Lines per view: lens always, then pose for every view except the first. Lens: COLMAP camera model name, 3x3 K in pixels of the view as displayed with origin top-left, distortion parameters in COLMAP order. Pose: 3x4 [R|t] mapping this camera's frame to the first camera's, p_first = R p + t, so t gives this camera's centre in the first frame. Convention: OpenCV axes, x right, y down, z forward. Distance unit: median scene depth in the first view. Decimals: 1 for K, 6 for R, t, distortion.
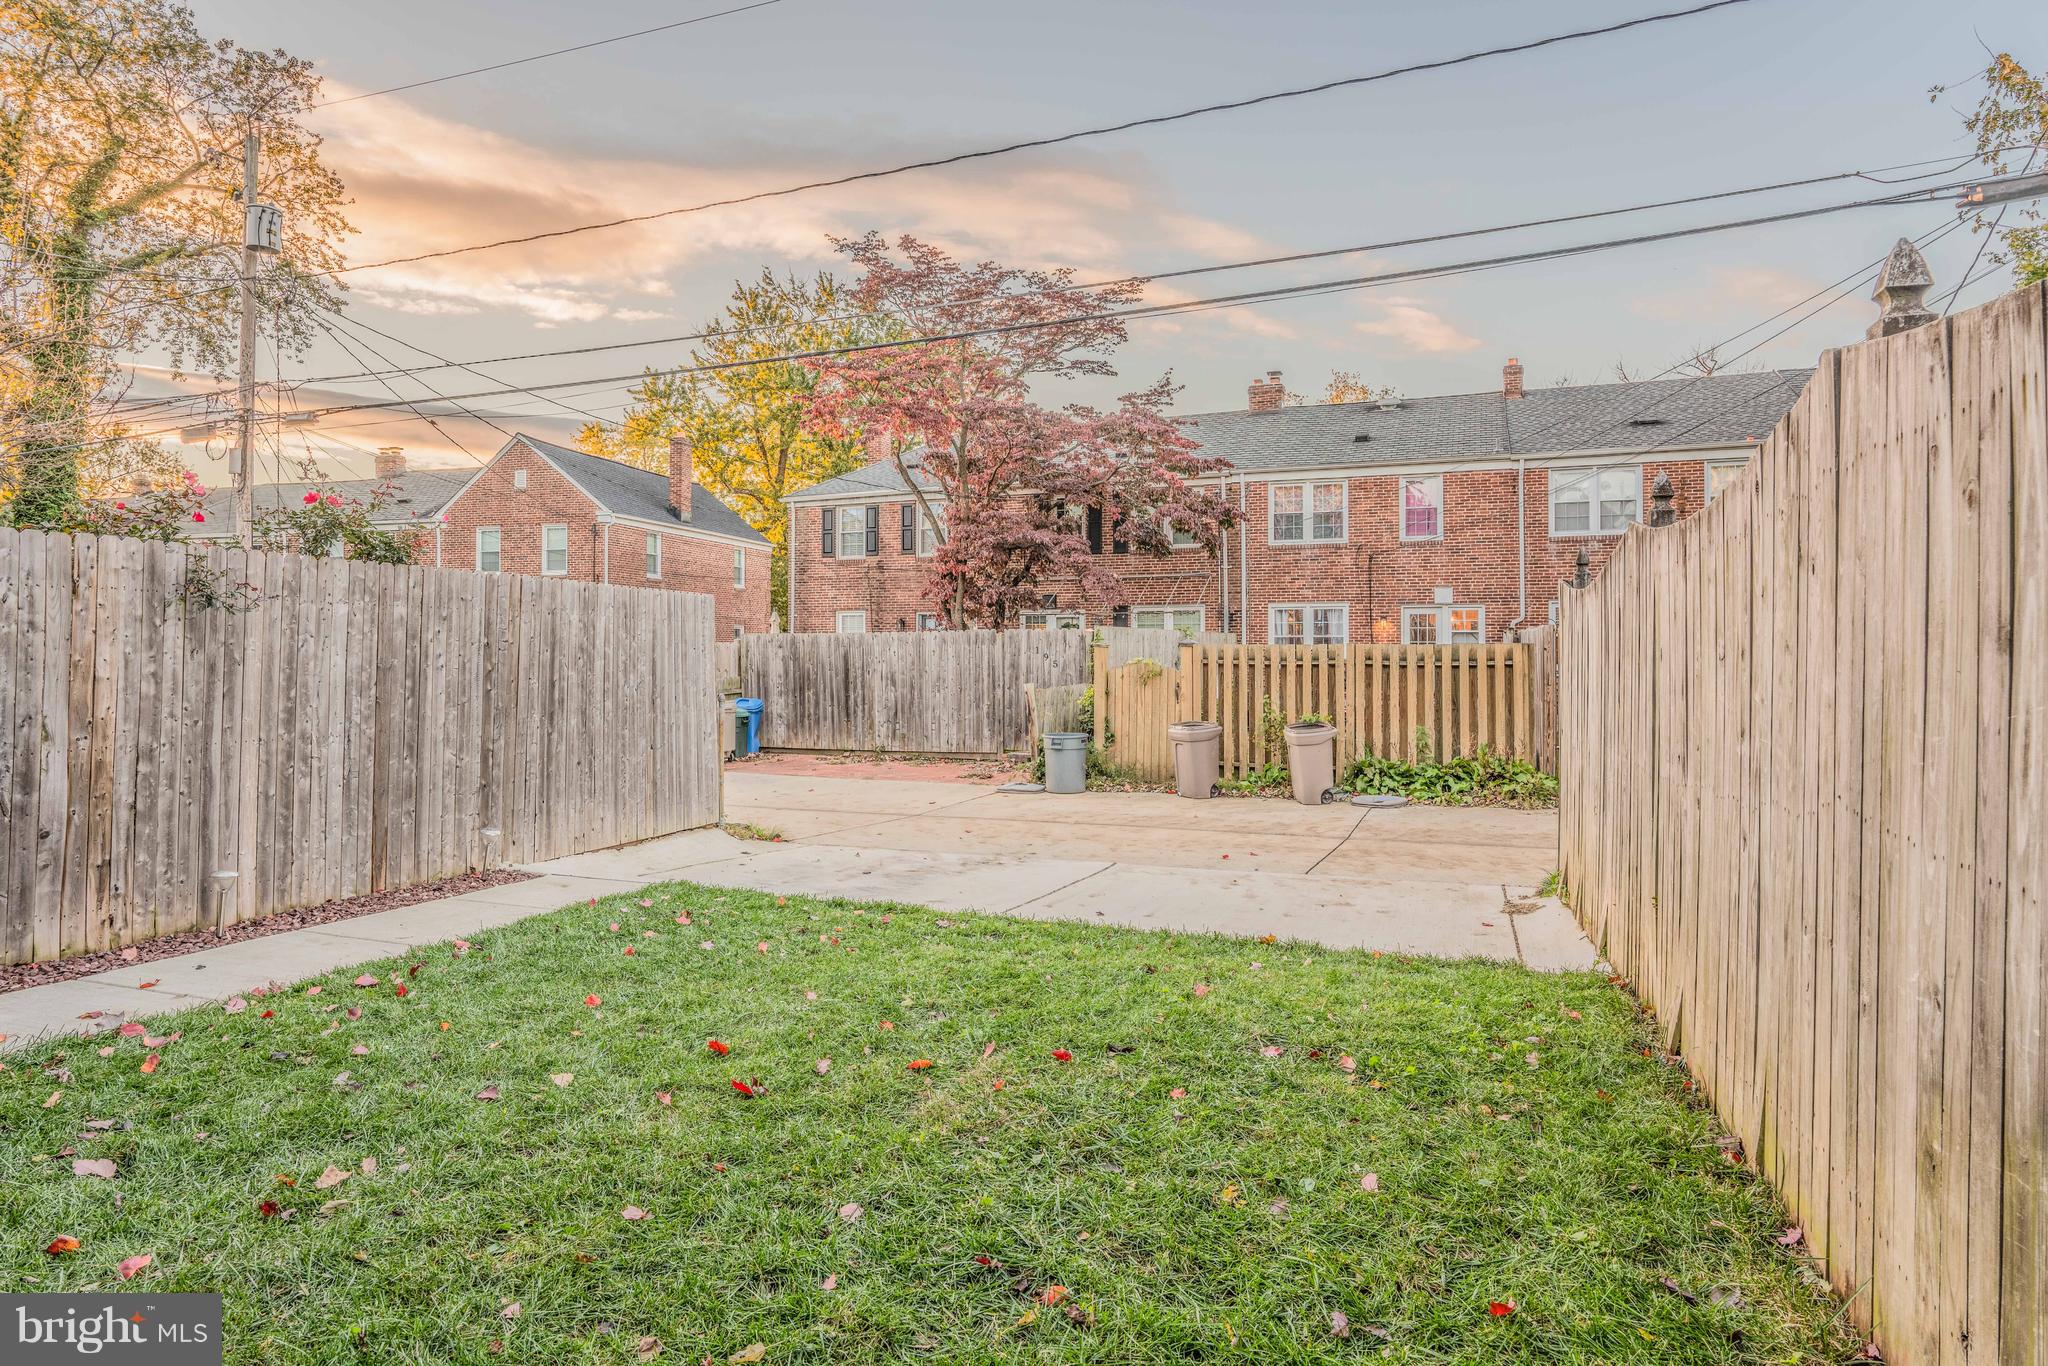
lens RADIAL K [[1143.8, 0, 1029.6], [0, 1143.8, 678.2], [0, 0, 1]] dist [-0.040961, 0.027179]
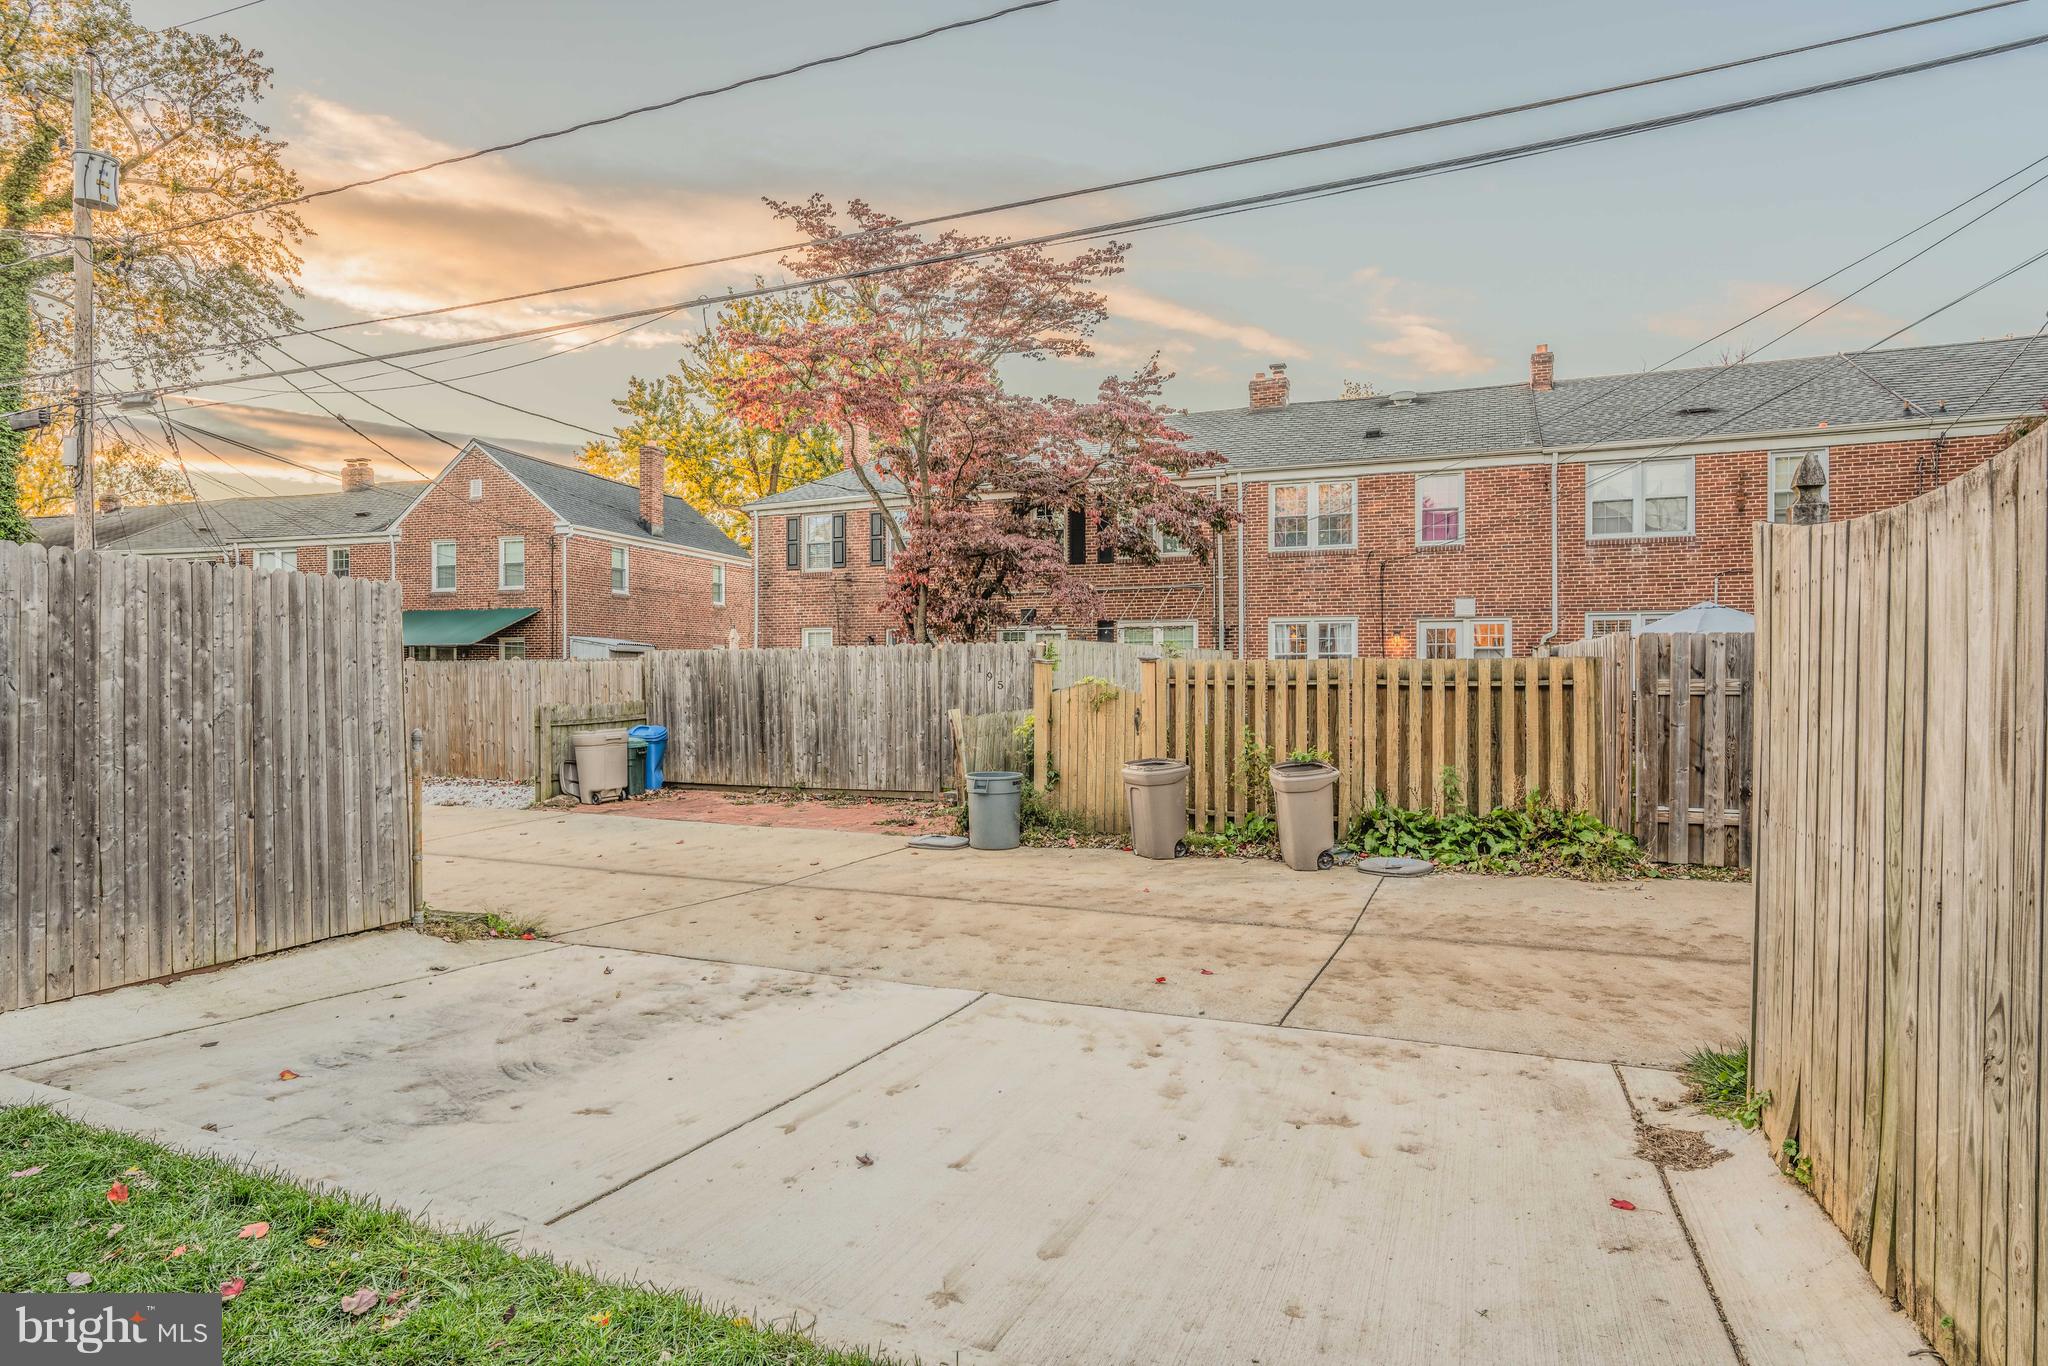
lens RADIAL K [[1060.2, 0, 1046.0], [0, 1060.2, 716.7], [0, 0, 1]] dist [-0.028252, 0.010111]
pose [[0.999883, -0.000065, -0.015316, 0.047767], [0.000335, 0.999844, 0.017658, -0.001943], [0.015313, -0.017661, 0.999727, 0.164756]]
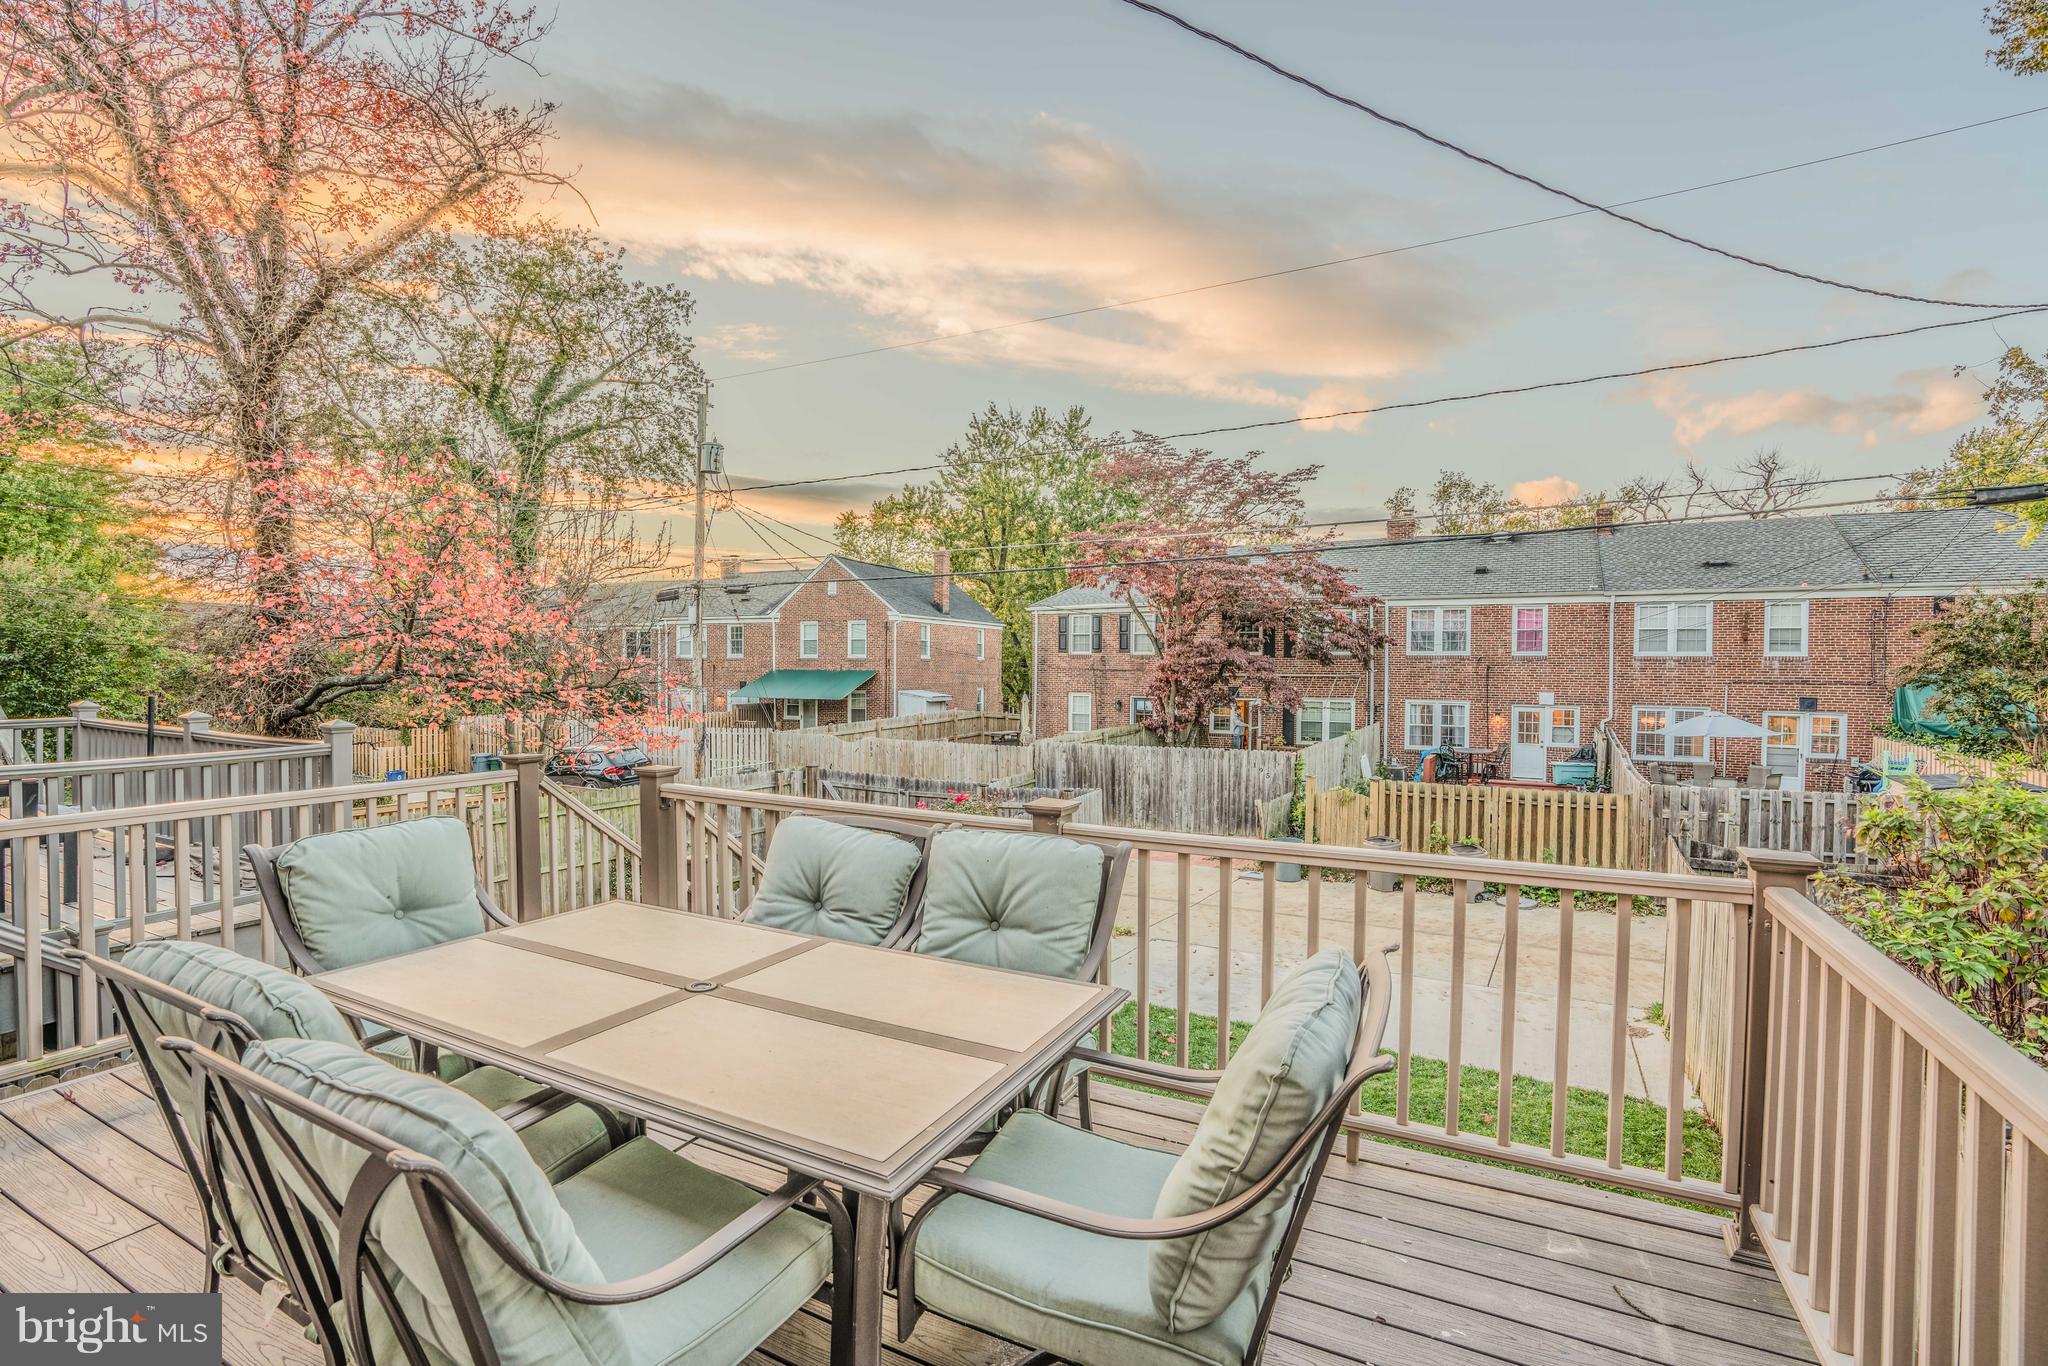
lens RADIAL K [[955.2, 0, 1009.7], [0, 955.2, 693.5], [0, 0, 1]] dist [-0.062309, 0.021141]
pose [[0.990123, 0.011852, -0.139699, -0.092790], [-0.007769, 0.999528, 0.029733, -0.103928], [0.139986, -0.028354, 0.989747, -0.144459]]
